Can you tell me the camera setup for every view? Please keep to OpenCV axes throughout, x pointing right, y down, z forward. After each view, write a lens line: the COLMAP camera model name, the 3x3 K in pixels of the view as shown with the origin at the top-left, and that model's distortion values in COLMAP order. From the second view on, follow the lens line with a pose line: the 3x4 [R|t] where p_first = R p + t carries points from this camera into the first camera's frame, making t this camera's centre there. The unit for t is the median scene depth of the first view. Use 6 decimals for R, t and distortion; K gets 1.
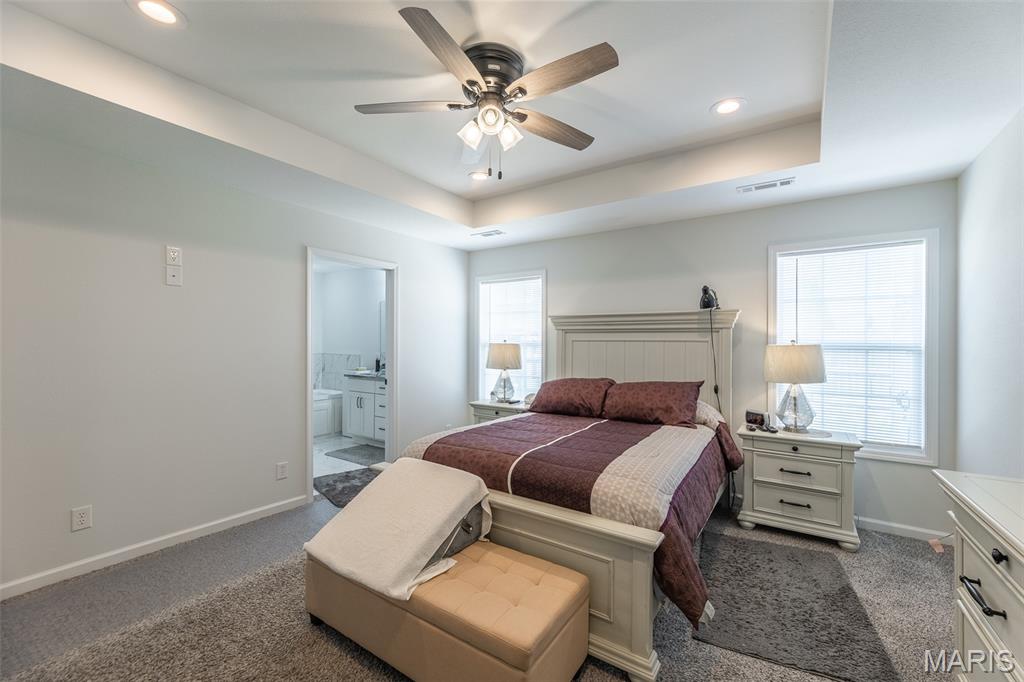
lens RADIAL K [[418.0, 0, 534.1], [0, 418.0, 338.1], [0, 0, 1]] dist [-0.000279, -0.000452]
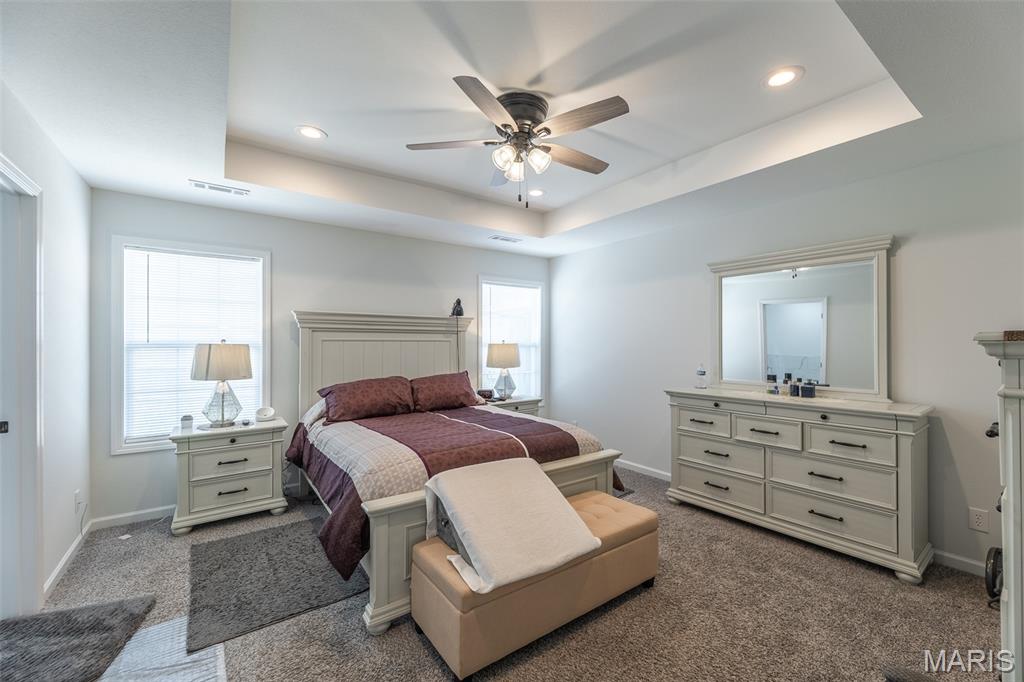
lens RADIAL K [[418.0, 0, 512.4], [0, 418.0, 342.6], [0, 0, 1]] dist [-0.000279, -0.000452]
pose [[0.362301, -0.006050, 0.932042, -0.751427], [-0.012402, 0.999859, 0.011311, -0.005253], [-0.931979, -0.015657, 0.362175, 0.369135]]
